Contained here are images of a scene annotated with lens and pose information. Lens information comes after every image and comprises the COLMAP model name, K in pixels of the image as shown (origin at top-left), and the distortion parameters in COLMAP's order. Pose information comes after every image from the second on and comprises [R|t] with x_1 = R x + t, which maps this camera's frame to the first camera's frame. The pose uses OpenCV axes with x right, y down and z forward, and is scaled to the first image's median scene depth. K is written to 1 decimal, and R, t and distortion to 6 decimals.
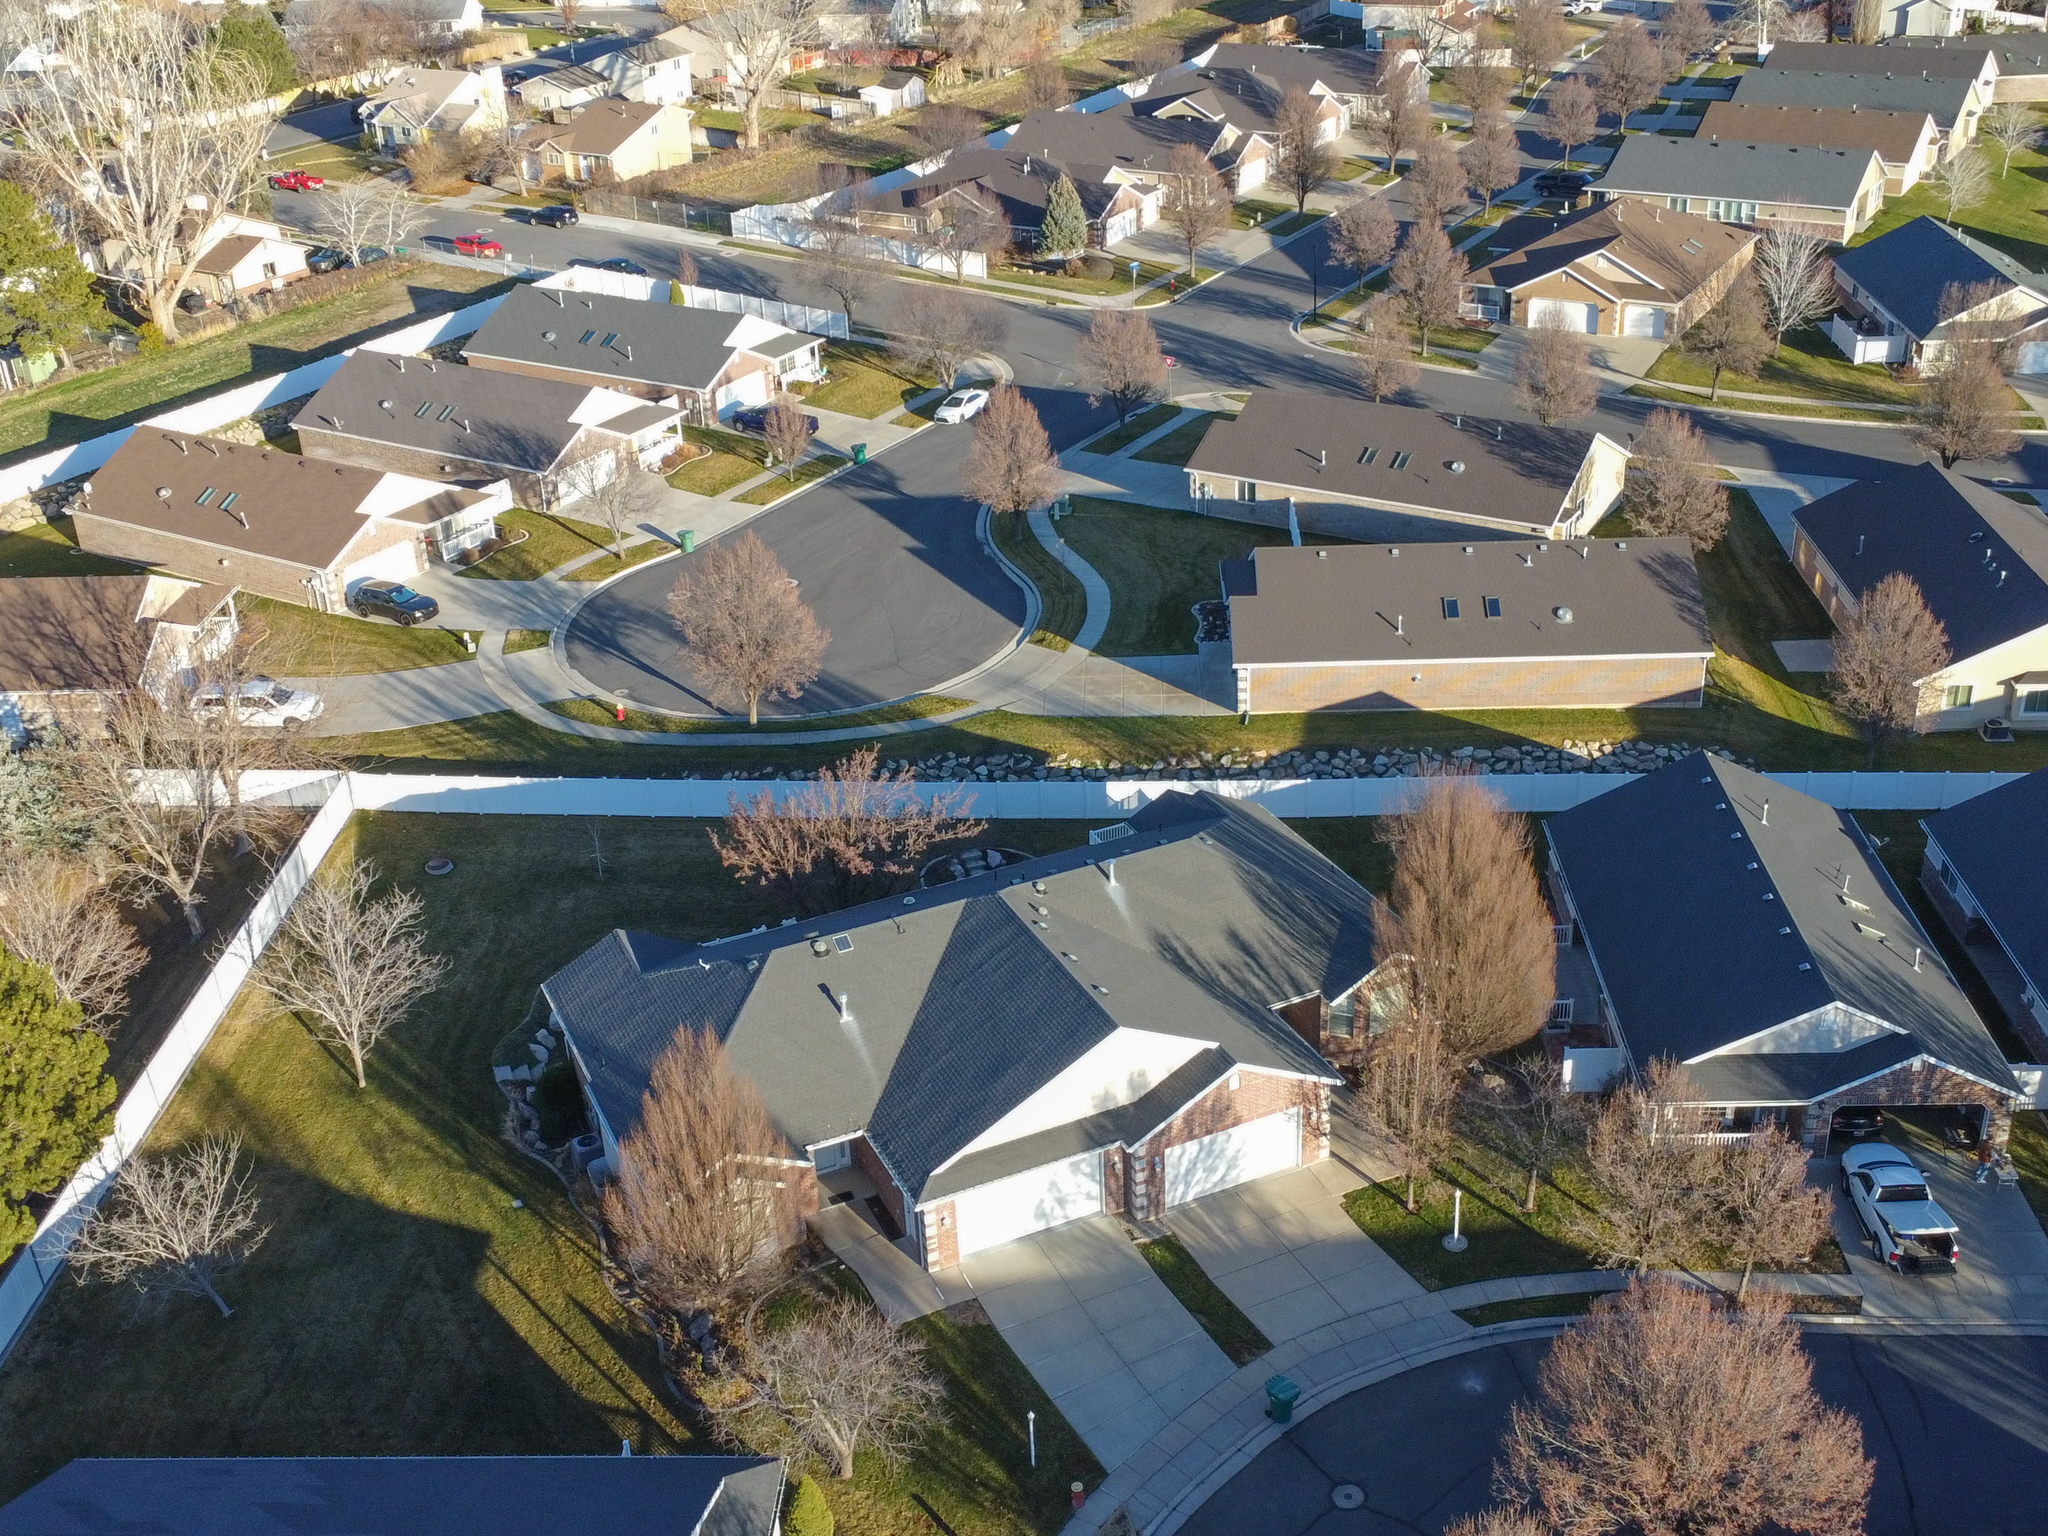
lens RADIAL K [[2189.2, 0, 1035.9], [0, 2189.2, 768.8], [0, 0, 1]] dist [-0.002132, 0.034950]
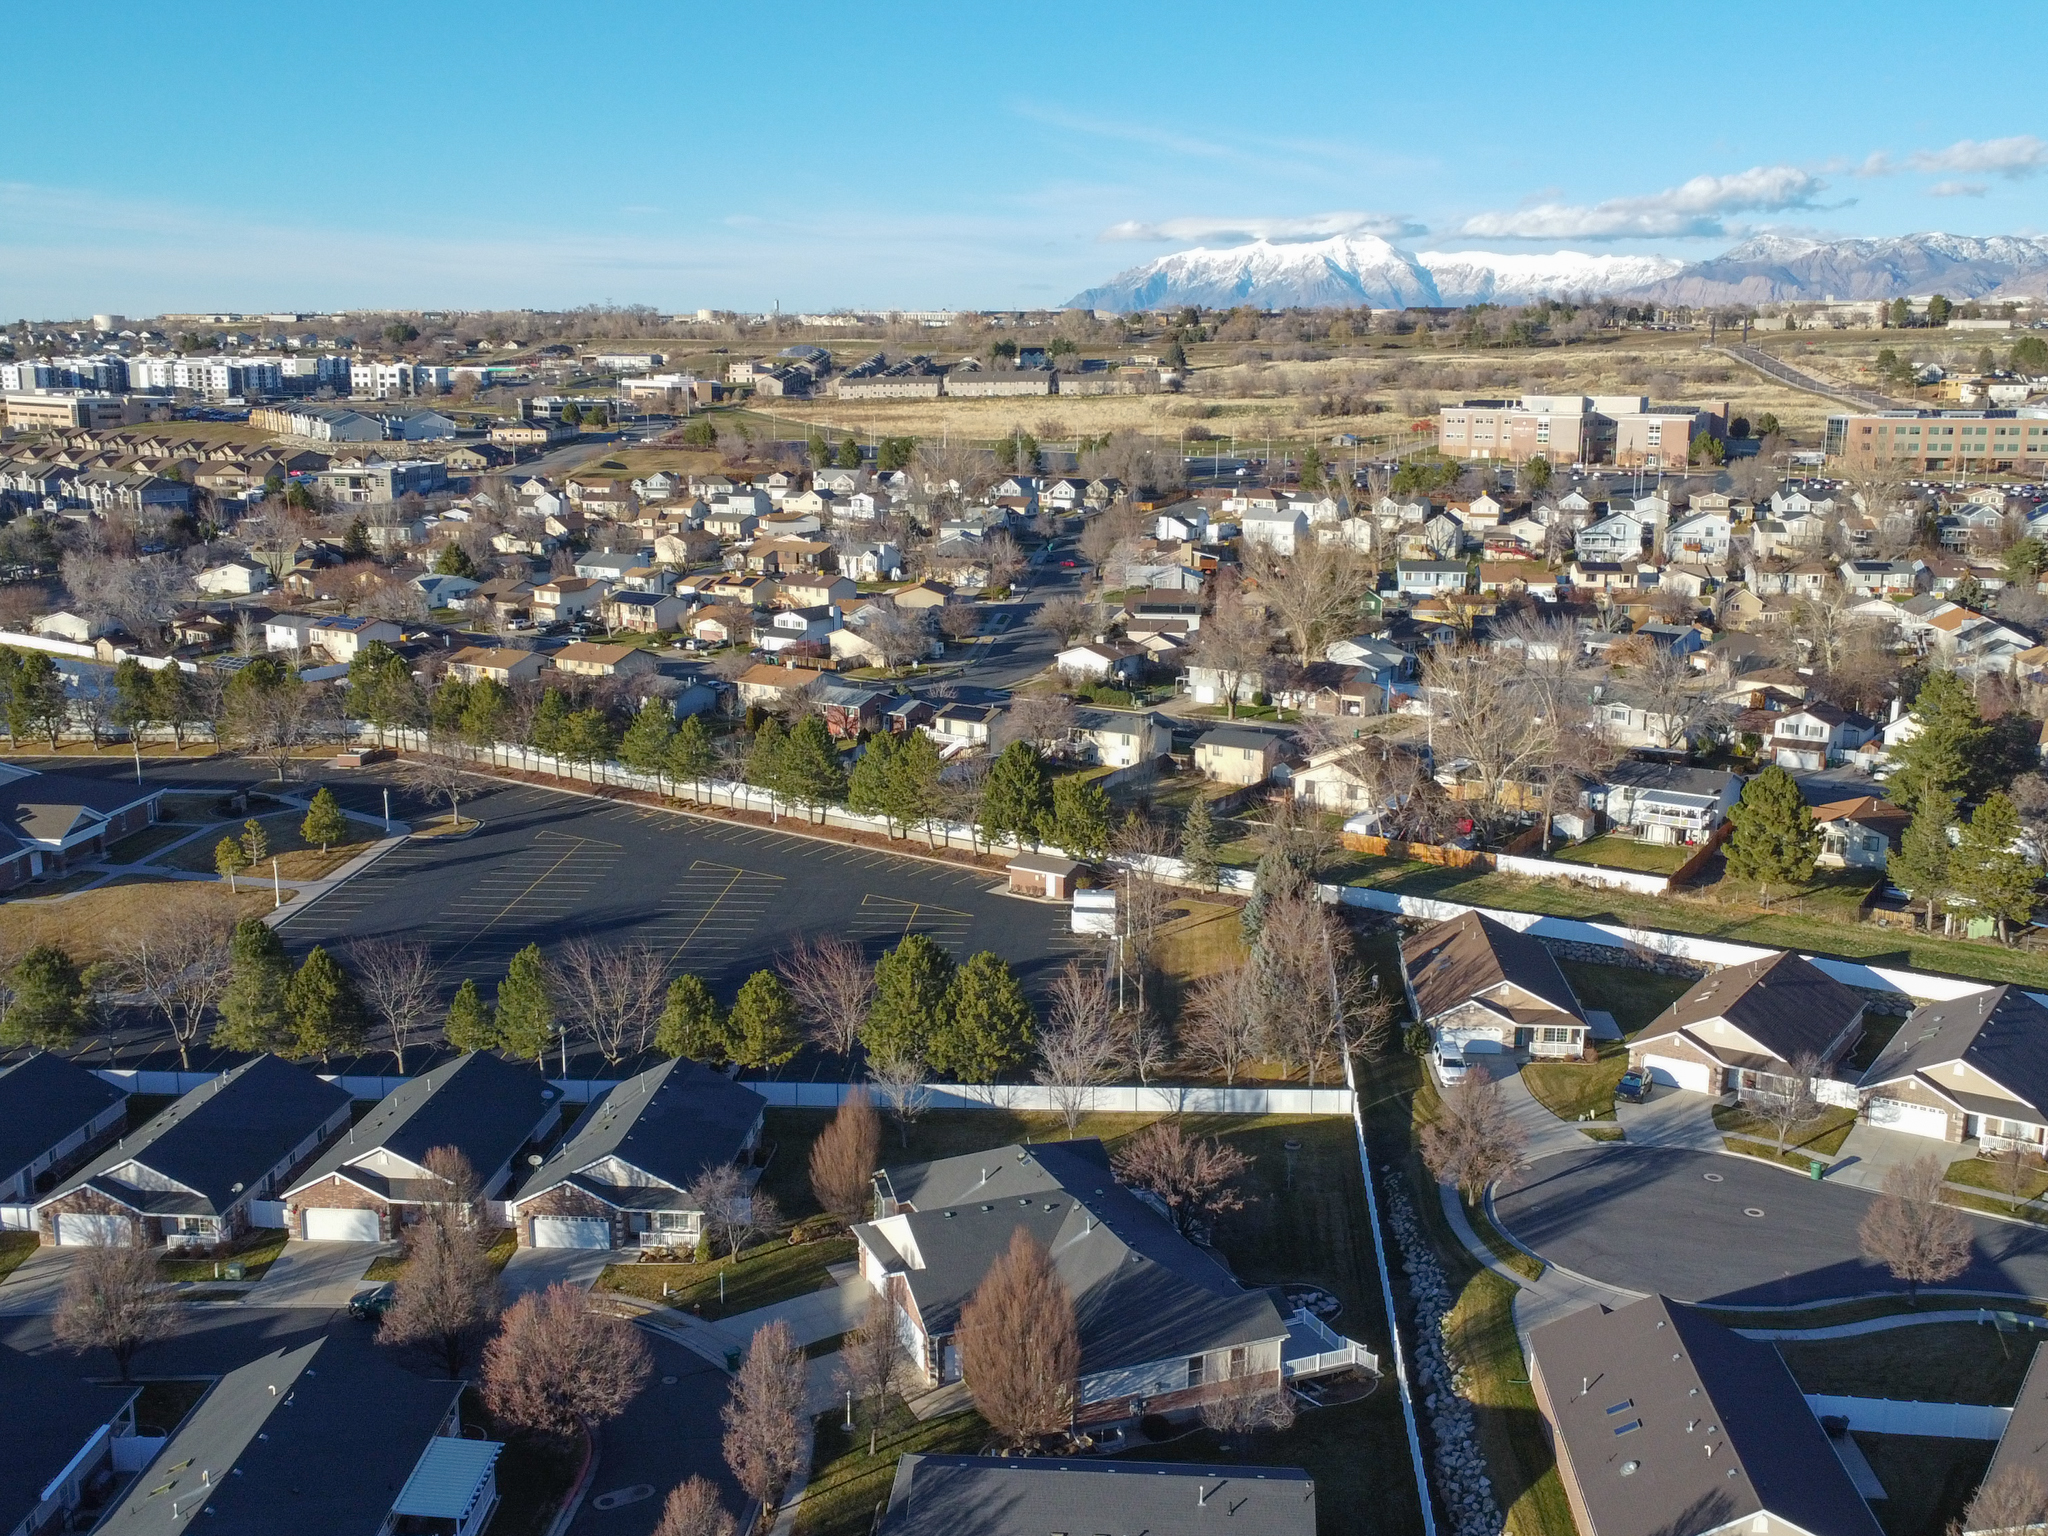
lens RADIAL K [[2055.4, 0, 1027.7], [0, 2055.4, 768.8], [0, 0, 1]] dist [0.003292, 0.011947]
pose [[-0.042303, 0.243889, -0.968880, 0.945345], [-0.456344, 0.857965, 0.235894, -0.383638], [0.888797, 0.452122, 0.075003, 0.473548]]
